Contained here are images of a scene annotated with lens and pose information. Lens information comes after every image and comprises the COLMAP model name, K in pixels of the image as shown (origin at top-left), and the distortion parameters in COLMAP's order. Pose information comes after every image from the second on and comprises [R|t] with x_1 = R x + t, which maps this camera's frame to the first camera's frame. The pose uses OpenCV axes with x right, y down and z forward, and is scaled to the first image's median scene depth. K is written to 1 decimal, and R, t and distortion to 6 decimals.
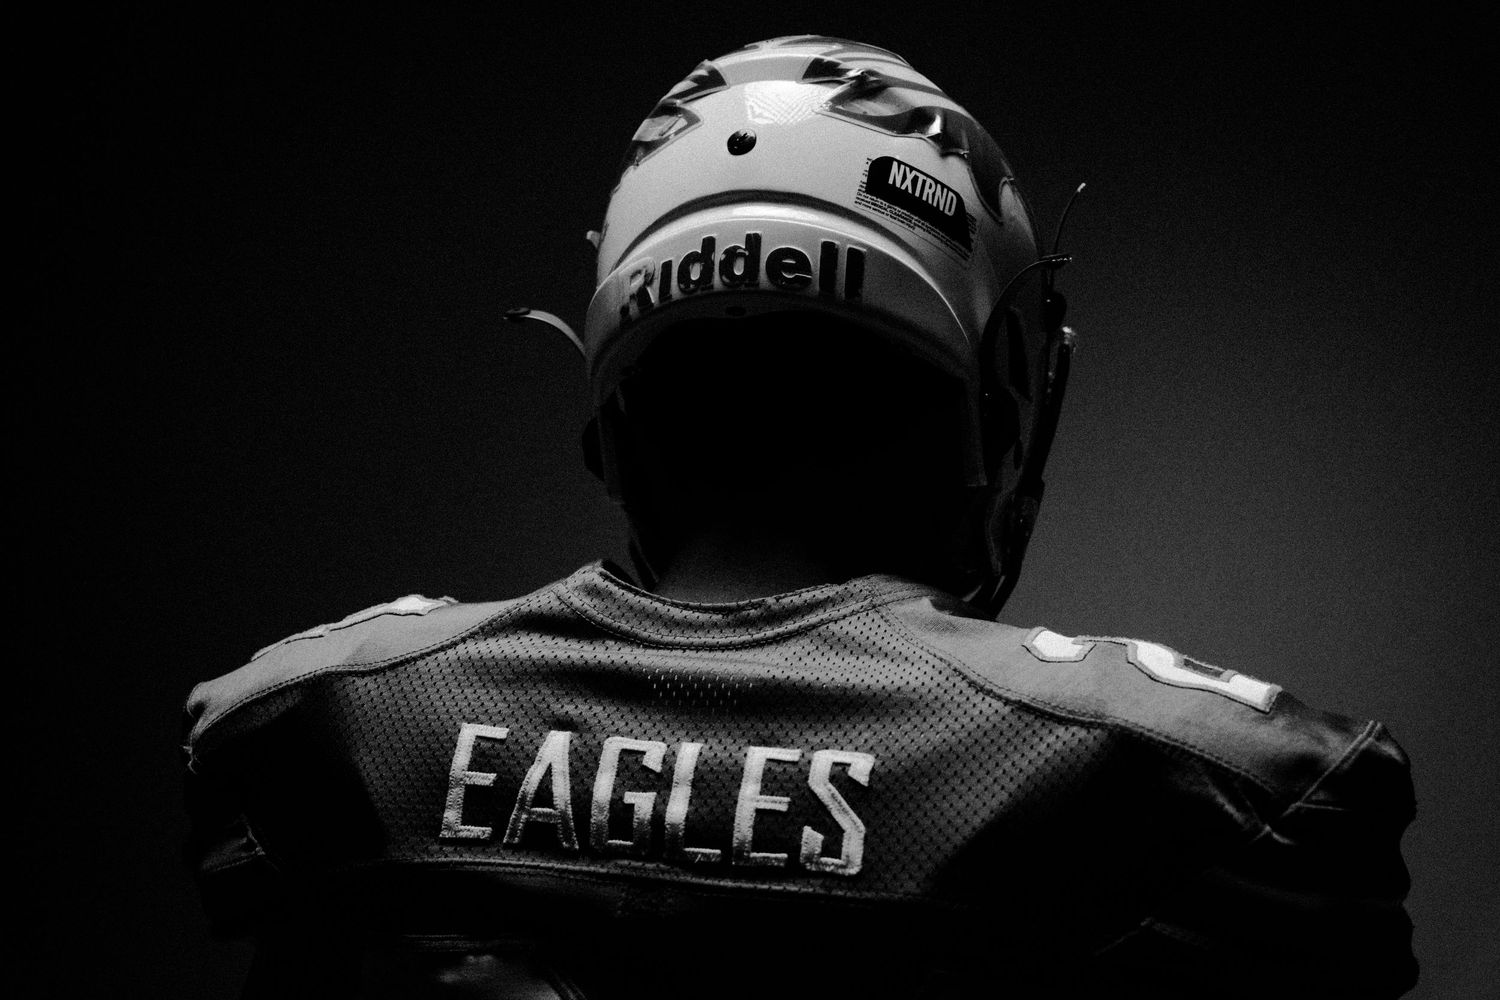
lens RADIAL K [[1847.5, 0, 750.0], [0, 1847.5, 500.0], [0, 0, 1]] dist [-0.028154, 0.016326]
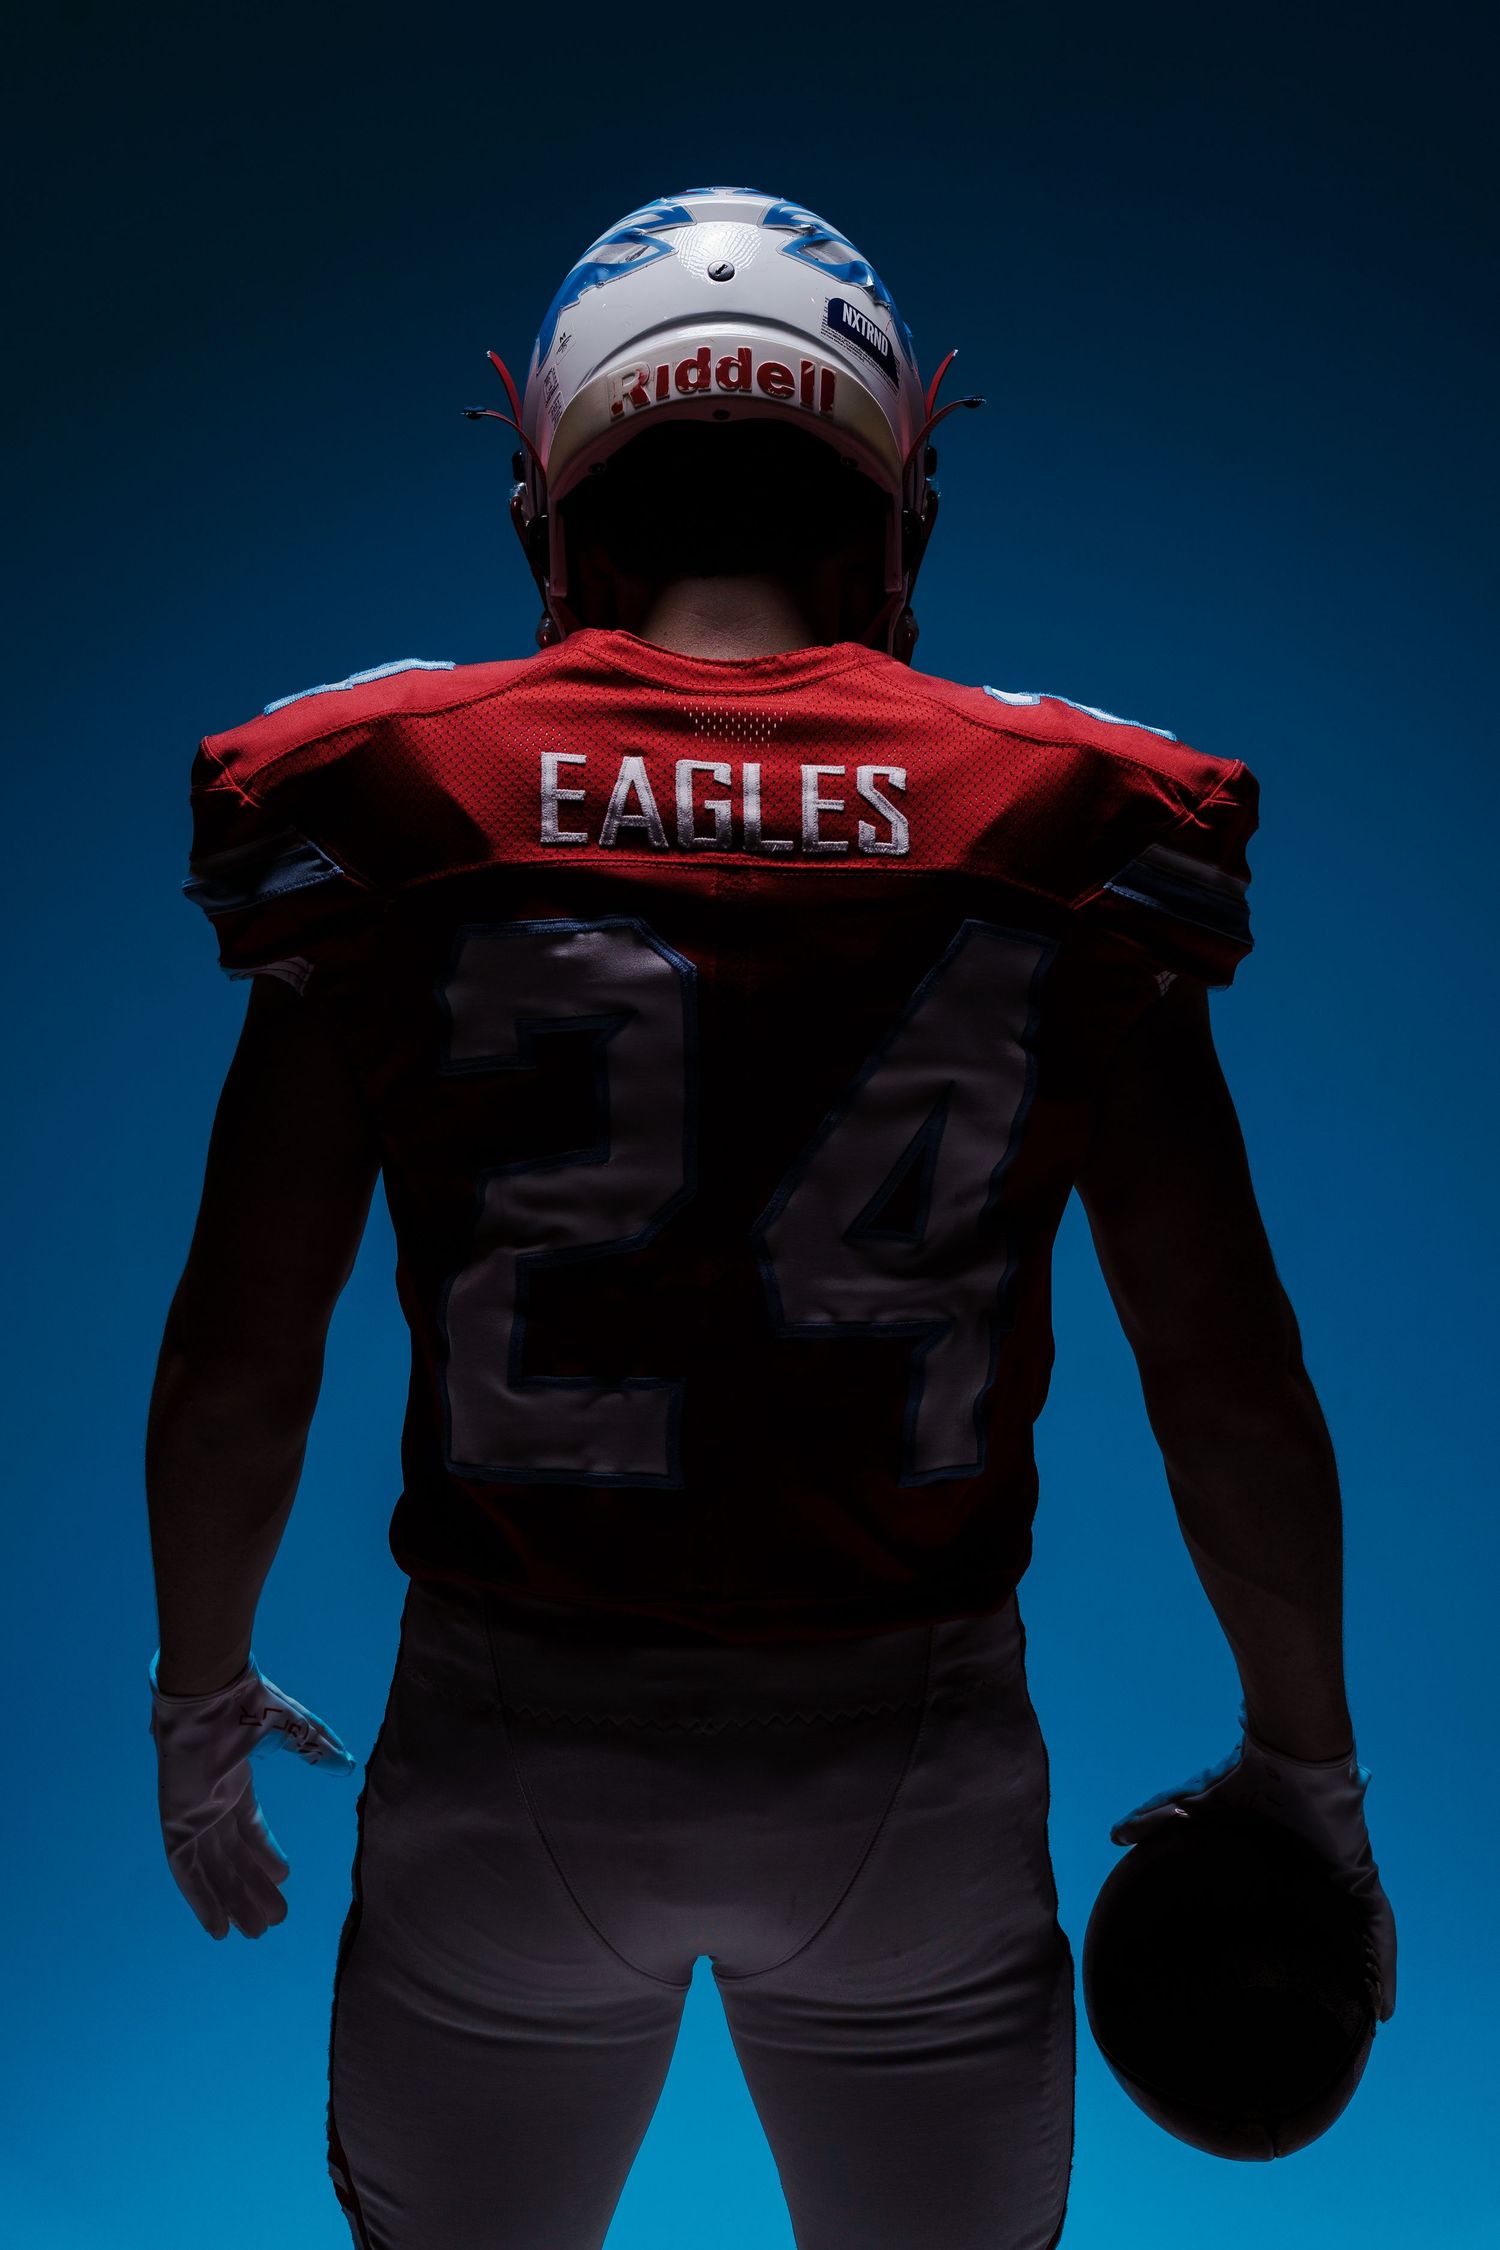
lens RADIAL K [[2771.2, 0, 750.0], [0, 2771.2, 1125.0], [0, 0, 1]] dist [-0.028154, 0.016326]
pose [[0.926655, -0.024859, 0.375089, -0.732971], [-0.022144, 0.992469, 0.120482, 0.147268], [-0.375259, -0.119951, 0.919126, -0.741769]]
